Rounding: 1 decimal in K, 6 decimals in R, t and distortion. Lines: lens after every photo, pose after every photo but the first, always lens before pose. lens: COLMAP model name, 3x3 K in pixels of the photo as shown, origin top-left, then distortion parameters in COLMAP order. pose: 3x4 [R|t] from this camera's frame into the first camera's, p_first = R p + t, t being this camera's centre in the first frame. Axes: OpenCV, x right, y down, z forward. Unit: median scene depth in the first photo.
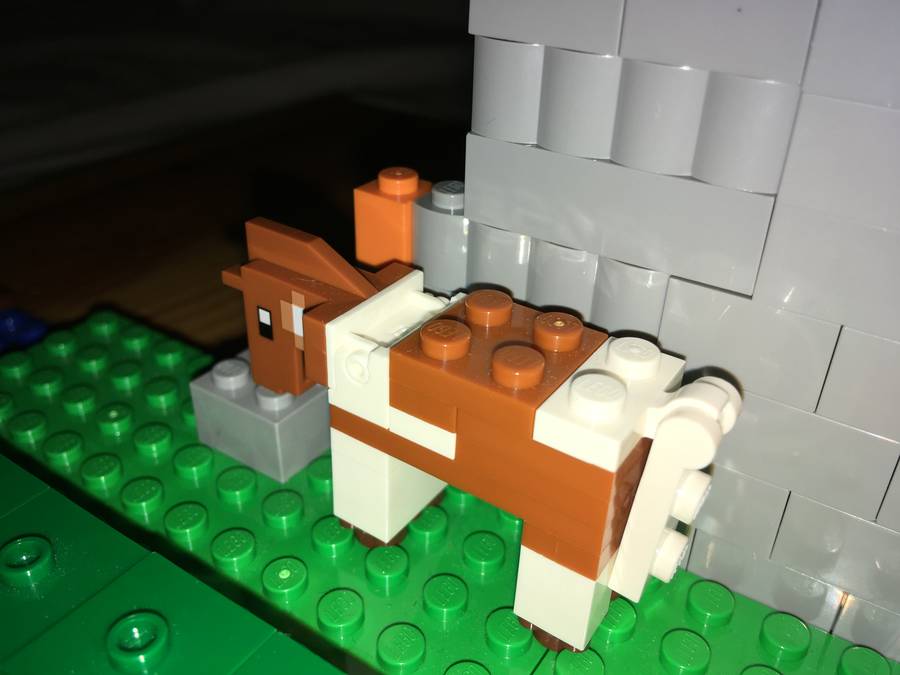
lens RADIAL K [[743.1, 0, 450.0], [0, 743.1, 337.5], [0, 0, 1]] dist [-0.013808, -0.005843]
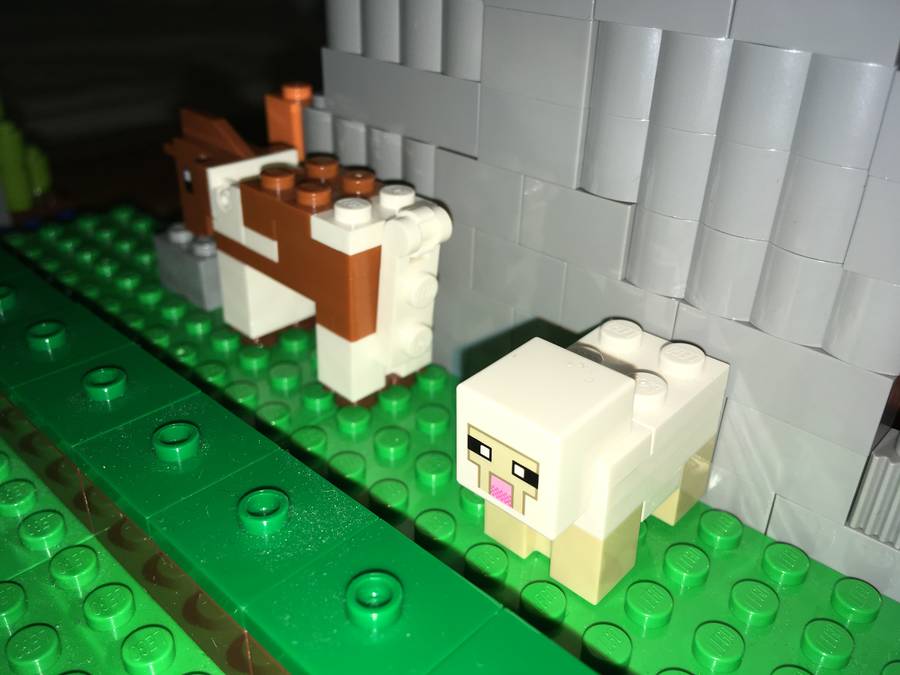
lens RADIAL K [[788.1, 0, 450.0], [0, 788.1, 337.5], [0, 0, 1]] dist [0.130867, -0.248159]
pose [[0.983561, 0.071729, -0.165716, 0.524977], [-0.074066, 0.997222, -0.007957, 0.256222], [0.164685, 0.020100, 0.986141, -0.436879]]
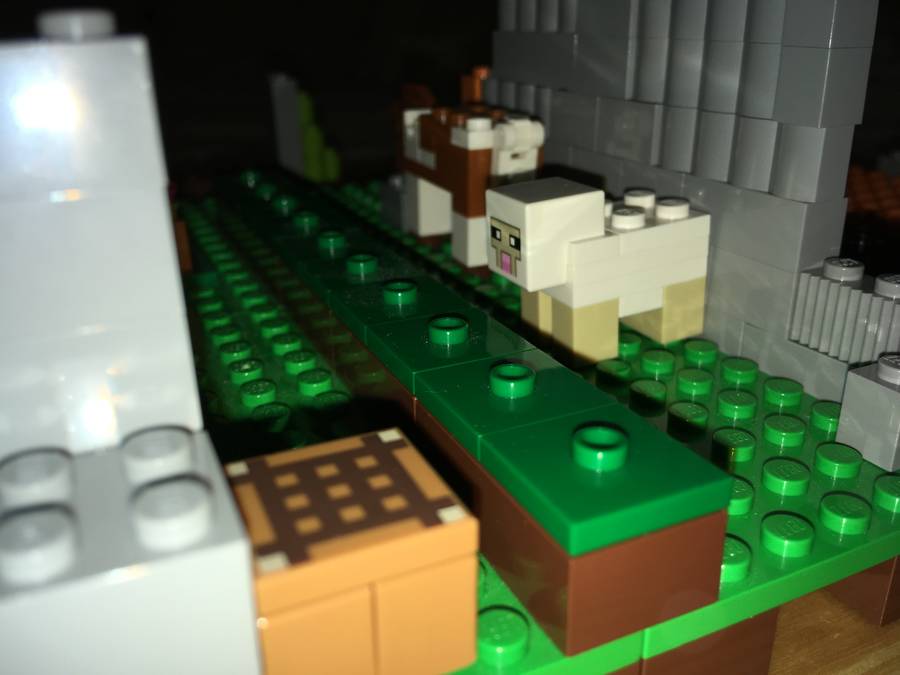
lens RADIAL K [[788.1, 0, 450.0], [0, 788.1, 337.5], [0, 0, 1]] dist [0.130867, -0.248159]
pose [[0.828111, 0.128444, -0.545651, 1.133597], [-0.217838, 0.970628, -0.102121, 0.722772], [0.516507, 0.203431, 0.831767, -0.646406]]
